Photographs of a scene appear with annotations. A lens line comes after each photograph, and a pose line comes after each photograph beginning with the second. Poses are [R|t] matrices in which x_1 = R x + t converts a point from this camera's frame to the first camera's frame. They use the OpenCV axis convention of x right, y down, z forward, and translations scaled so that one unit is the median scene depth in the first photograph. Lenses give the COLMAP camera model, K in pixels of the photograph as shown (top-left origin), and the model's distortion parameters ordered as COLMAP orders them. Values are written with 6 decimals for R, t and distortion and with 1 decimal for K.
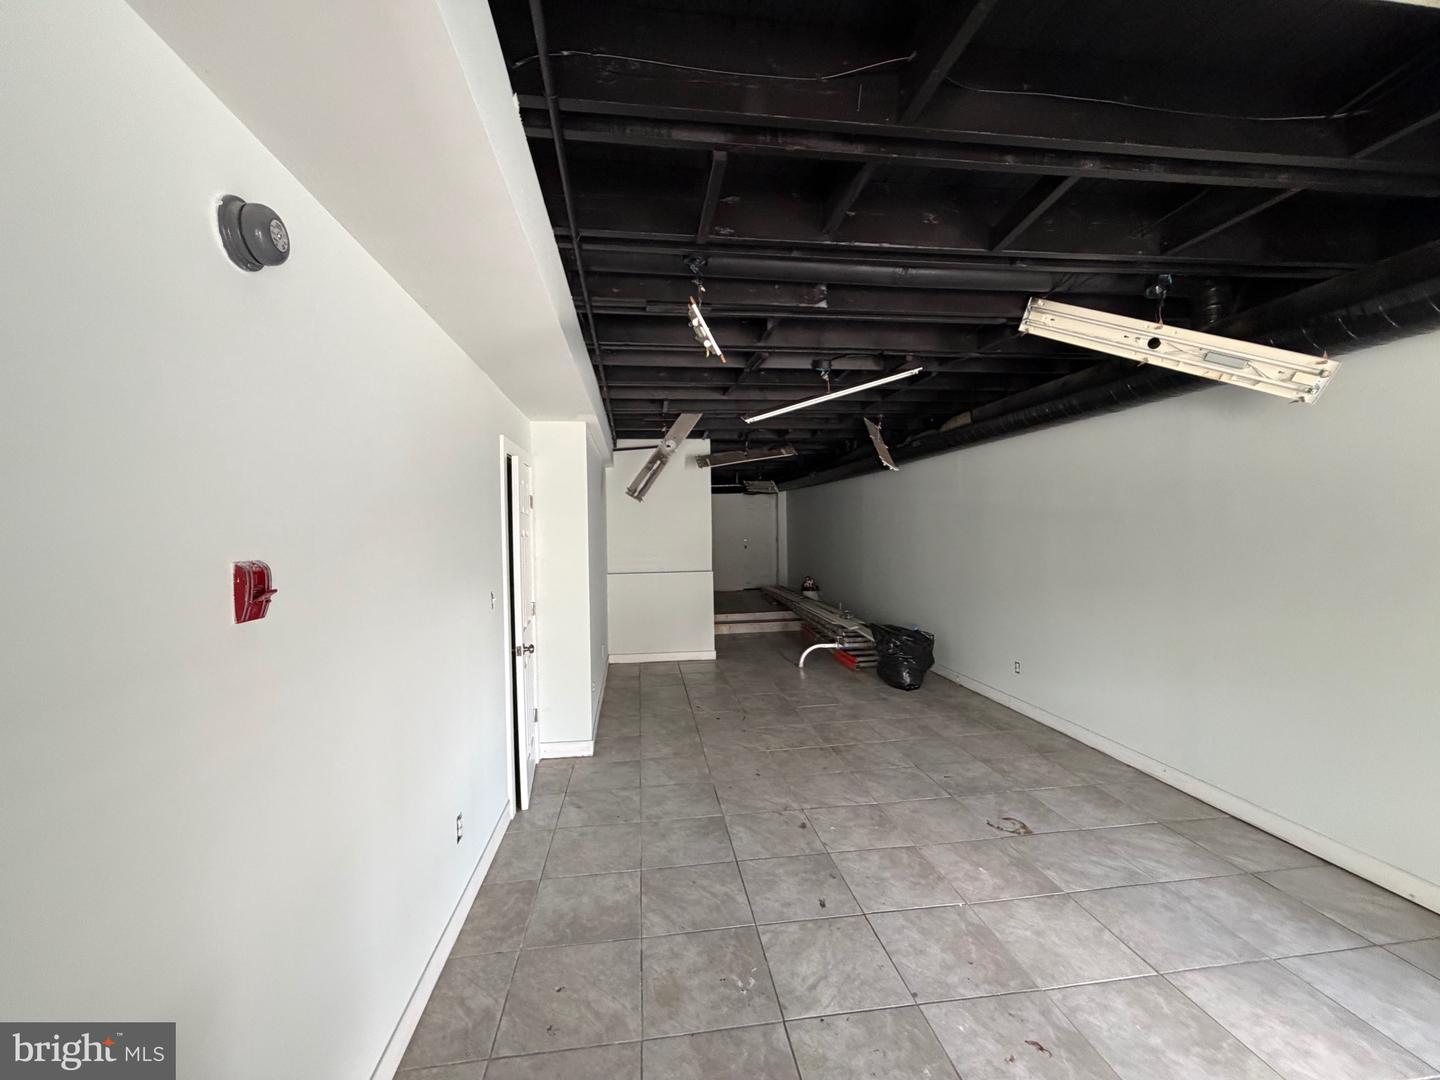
lens RADIAL K [[574.9, 0, 716.0], [0, 574.9, 536.5], [0, 0, 1]] dist [-0.000553, 0.000053]
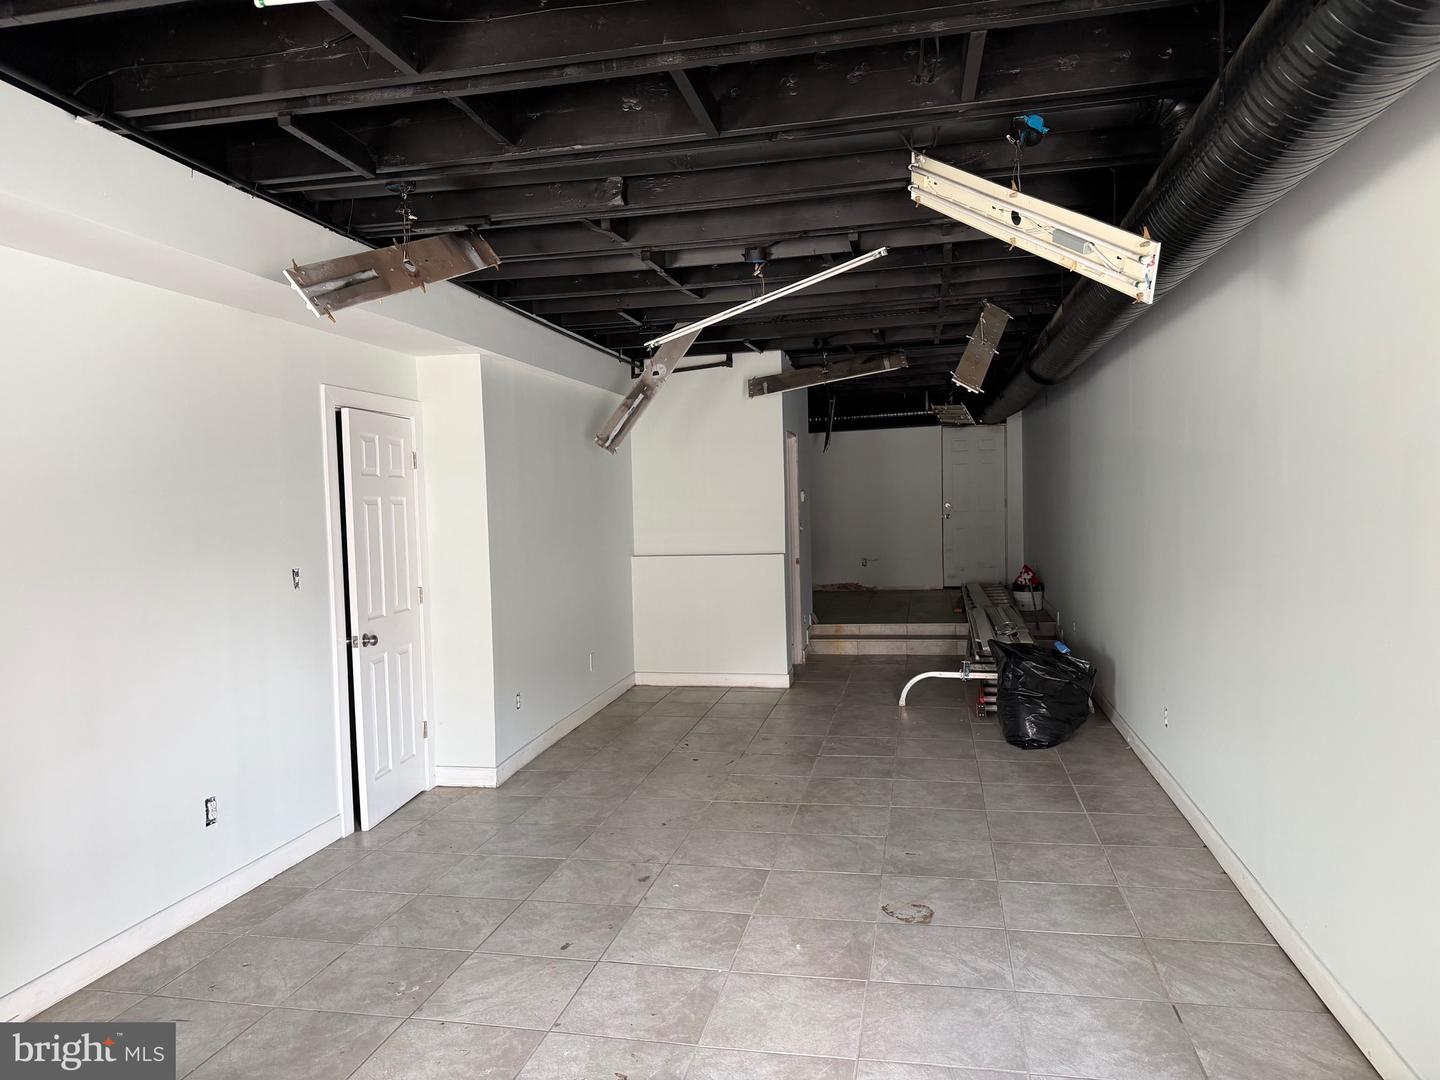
lens RADIAL K [[1005.9, 0, 717.6], [0, 1005.9, 535.8], [0, 0, 1]] dist [0.040378, -0.054316]
pose [[0.942833, 0.002690, -0.333256, 0.637333], [0.009523, 0.999342, 0.035009, -0.001975], [0.333130, -0.036181, 0.942186, -0.205824]]
